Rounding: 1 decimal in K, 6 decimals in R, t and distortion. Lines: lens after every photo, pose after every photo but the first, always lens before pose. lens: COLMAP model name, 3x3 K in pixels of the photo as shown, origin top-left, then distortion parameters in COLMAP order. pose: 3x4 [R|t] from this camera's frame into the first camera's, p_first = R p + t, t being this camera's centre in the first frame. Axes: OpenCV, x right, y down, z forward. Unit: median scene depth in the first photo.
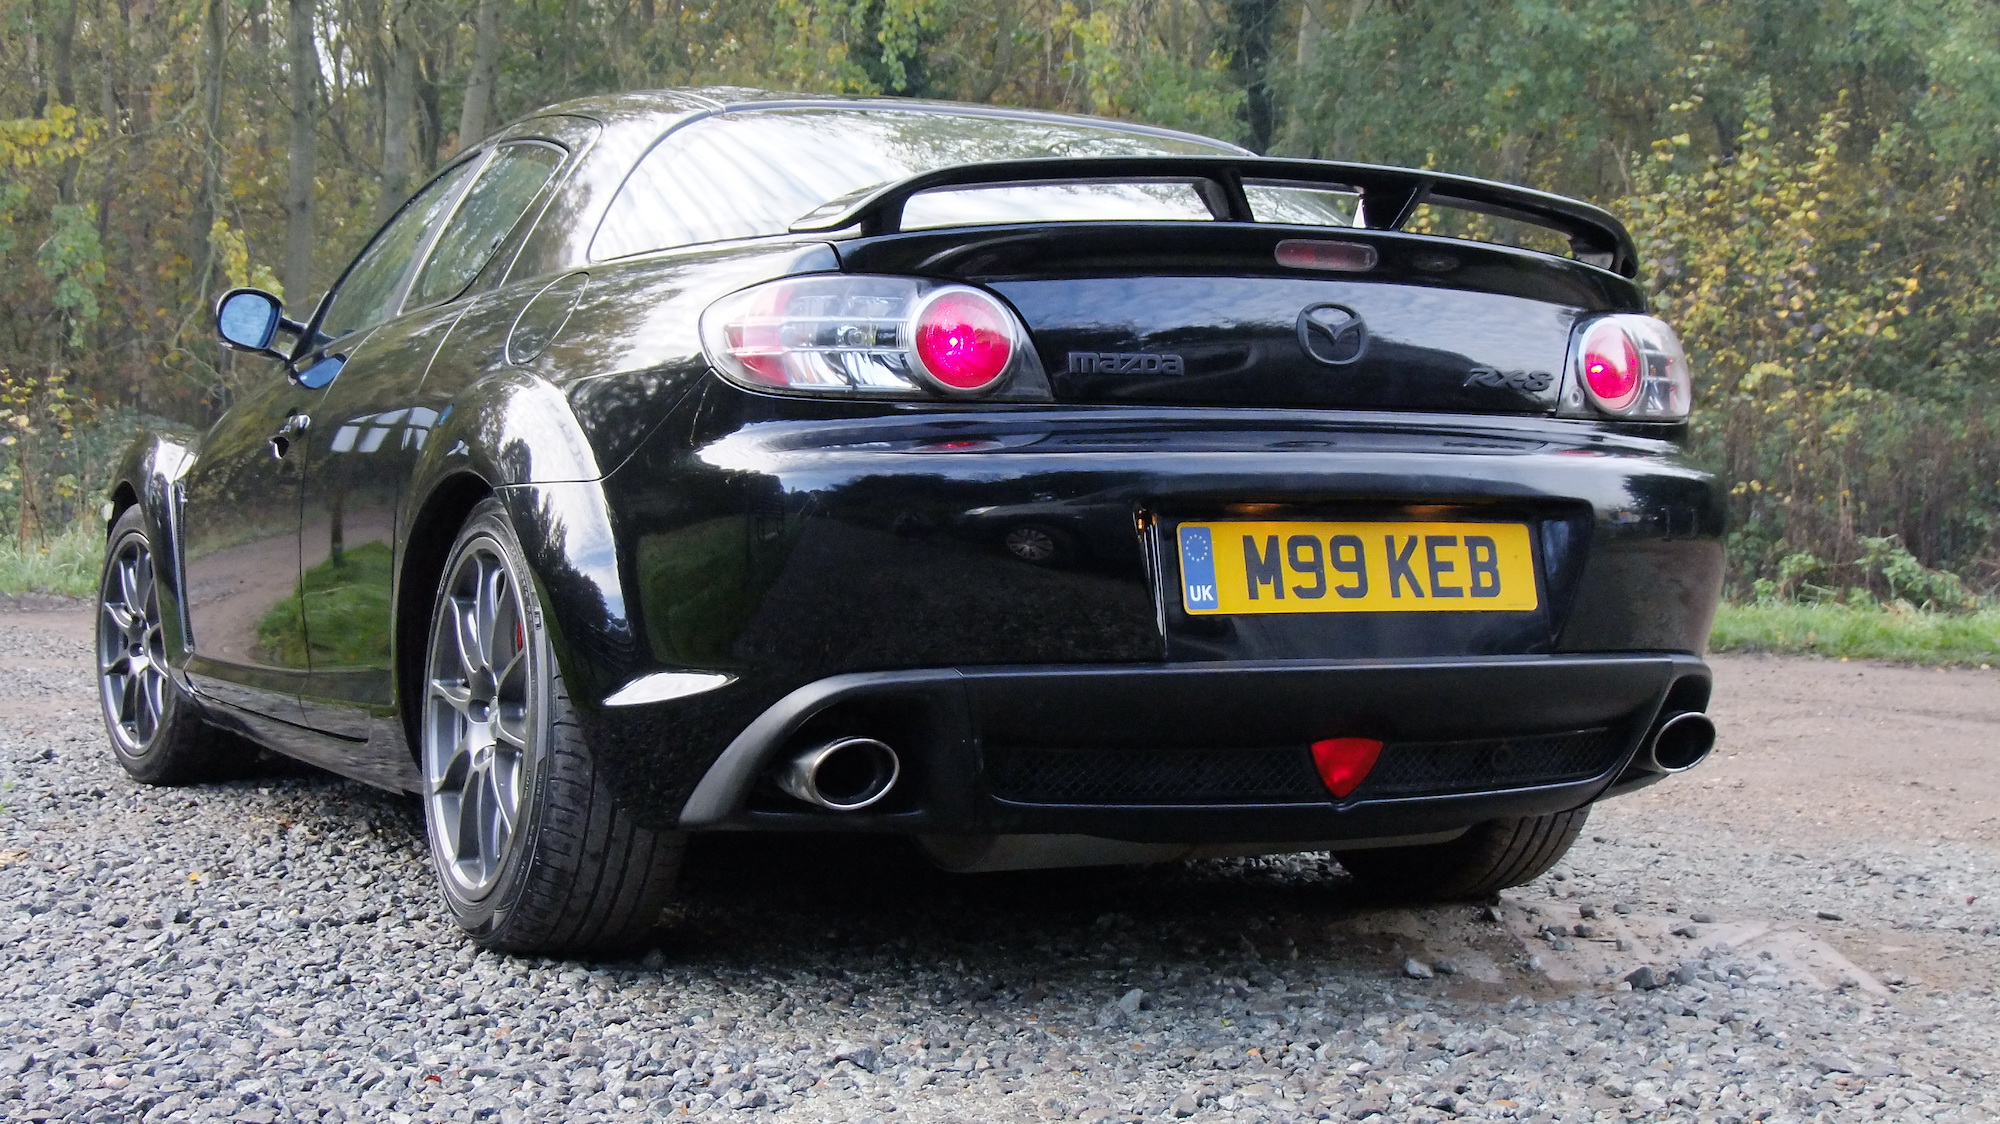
lens RADIAL K [[2744.4, 0, 1000.0], [0, 2744.4, 562.0], [0, 0, 1]] dist [-0.031663, 0.112496]
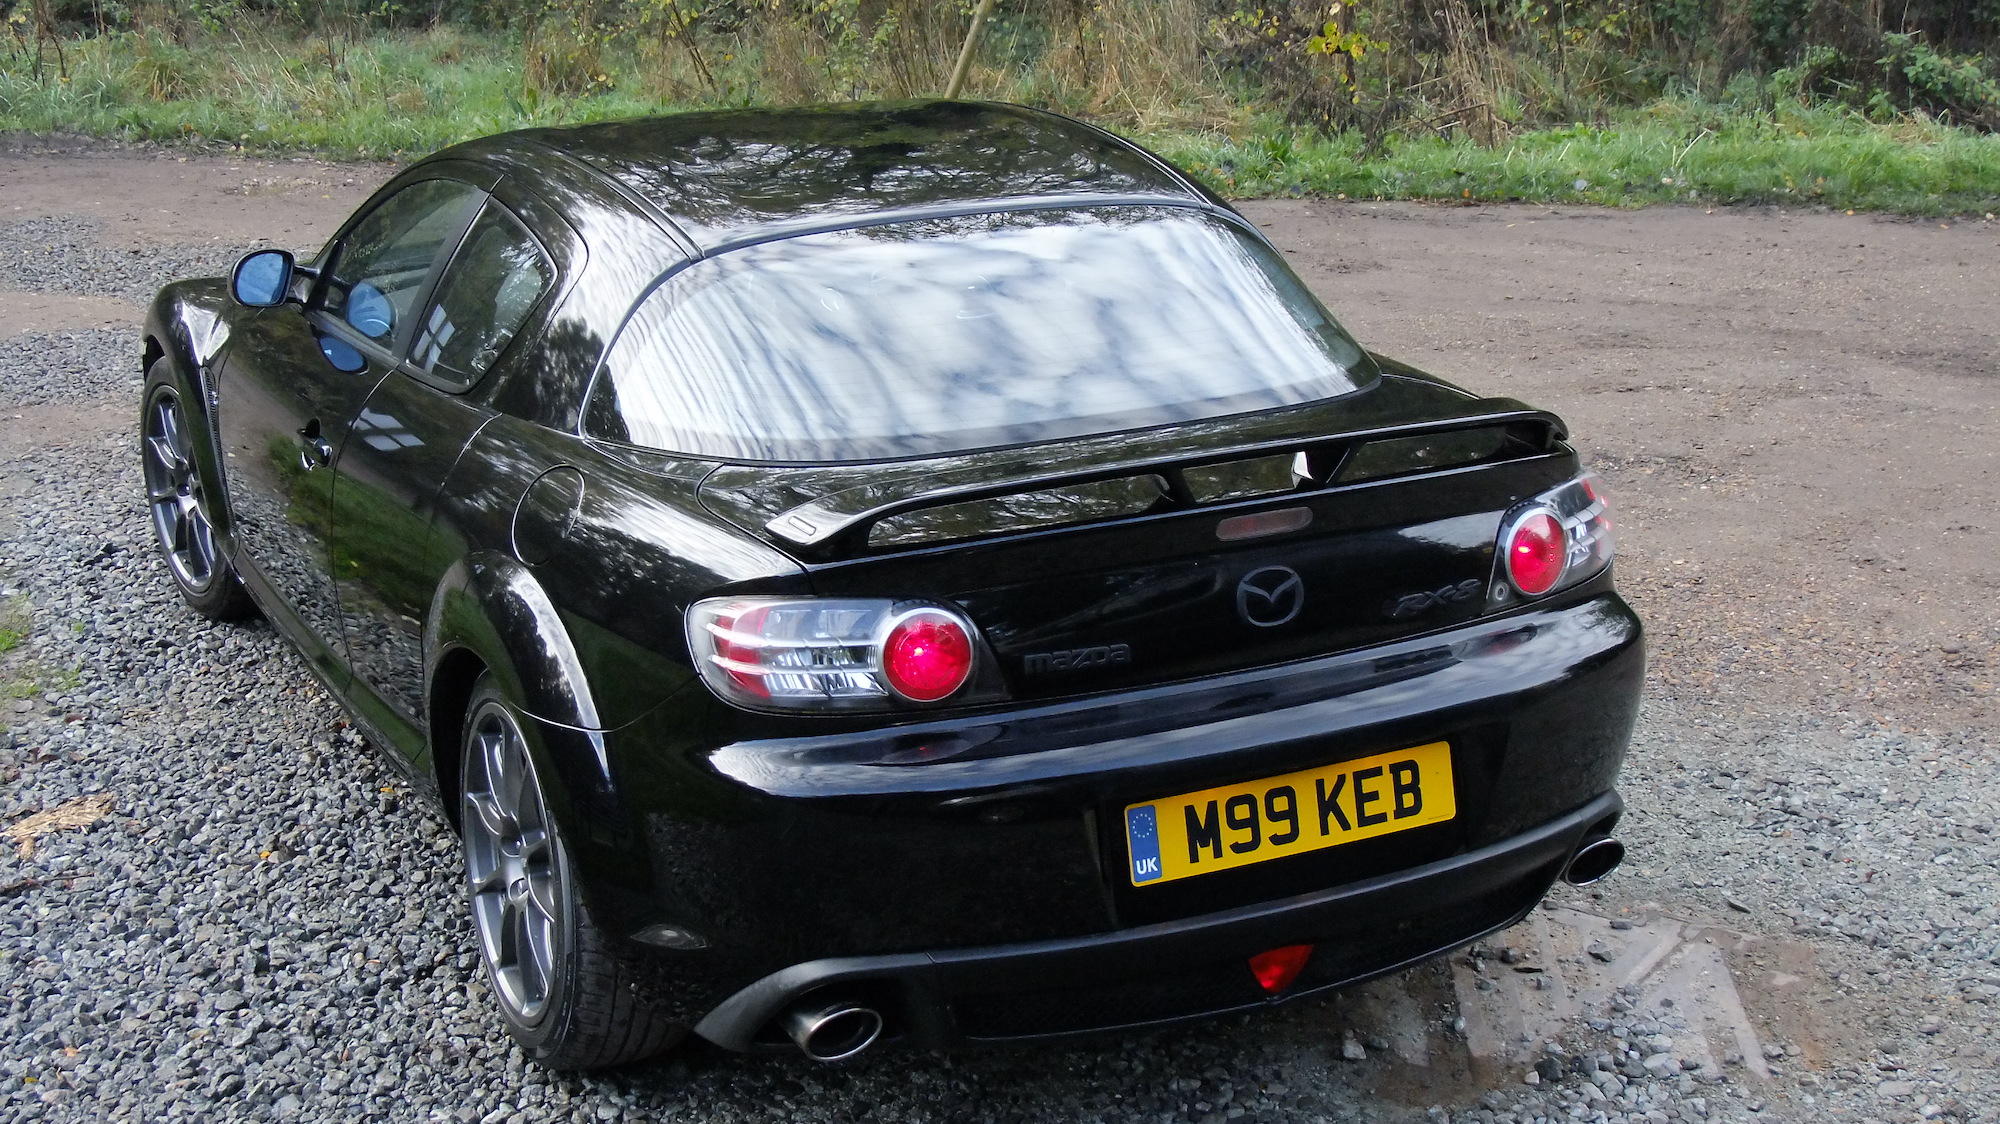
lens RADIAL K [[2744.4, 0, 1000.0], [0, 2744.4, 562.0], [0, 0, 1]] dist [-0.031663, 0.112496]
pose [[0.999644, -0.019872, -0.017794, 0.034114], [0.023829, 0.965079, 0.260872, -0.382995], [0.011988, -0.261203, 0.965210, -0.046807]]
